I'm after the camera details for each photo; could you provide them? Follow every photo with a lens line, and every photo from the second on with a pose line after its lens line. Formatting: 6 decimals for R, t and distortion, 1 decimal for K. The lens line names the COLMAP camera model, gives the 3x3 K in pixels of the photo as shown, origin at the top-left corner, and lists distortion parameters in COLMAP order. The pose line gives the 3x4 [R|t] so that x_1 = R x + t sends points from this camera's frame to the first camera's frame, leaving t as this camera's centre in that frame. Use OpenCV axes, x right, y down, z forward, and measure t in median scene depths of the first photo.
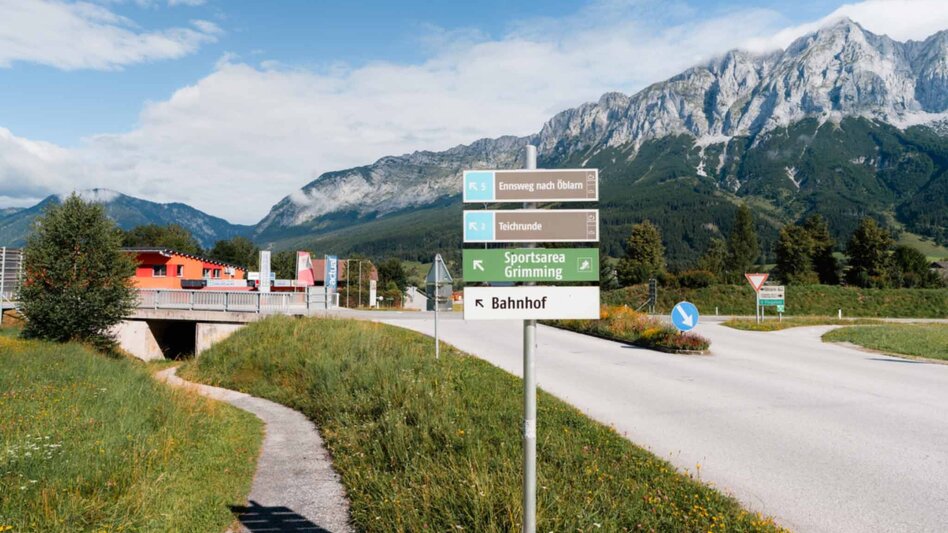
lens RADIAL K [[621.2, 0, 472.7], [0, 621.2, 261.5], [0, 0, 1]] dist [-0.003395, 0.002016]
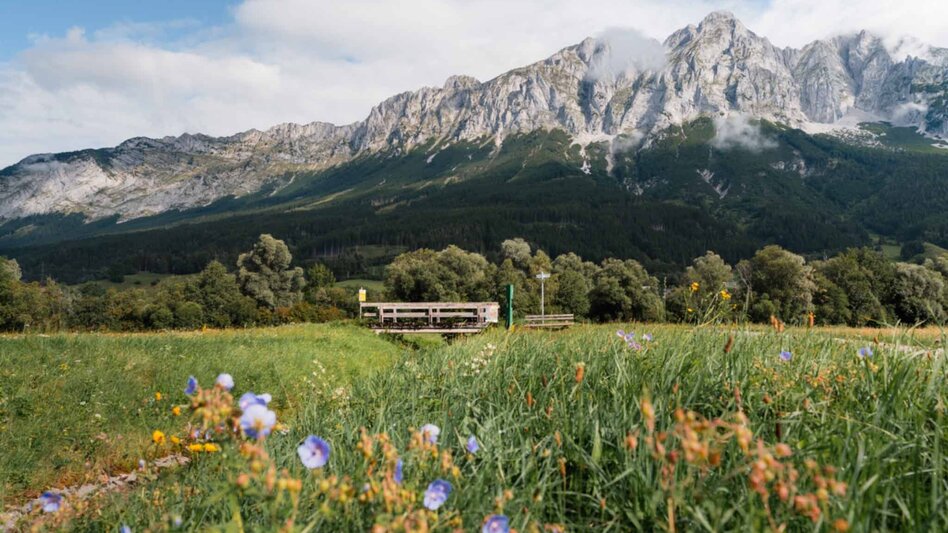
lens RADIAL K [[621.2, 0, 466.3], [0, 621.2, 270.2], [0, 0, 1]] dist [-0.003395, 0.002016]
pose [[0.948132, 0.022455, 0.317083, -0.011947], [-0.004679, 0.998380, -0.056710, 0.017058], [-0.317843, 0.052285, 0.946701, 0.309374]]
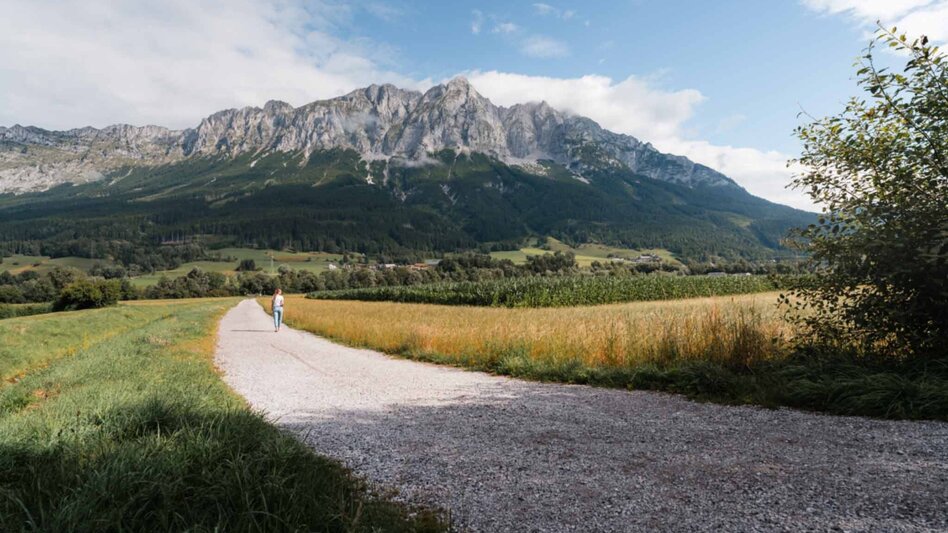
lens RADIAL K [[476.6, 0, 466.7], [0, 476.6, 265.6], [0, 0, 1]] dist [-0.000845, -0.000904]
pose [[0.774651, -0.000697, 0.632389, -0.038552], [0.006573, 0.999954, -0.006949, 0.011732], [-0.632355, 0.009539, 0.774620, 0.211089]]
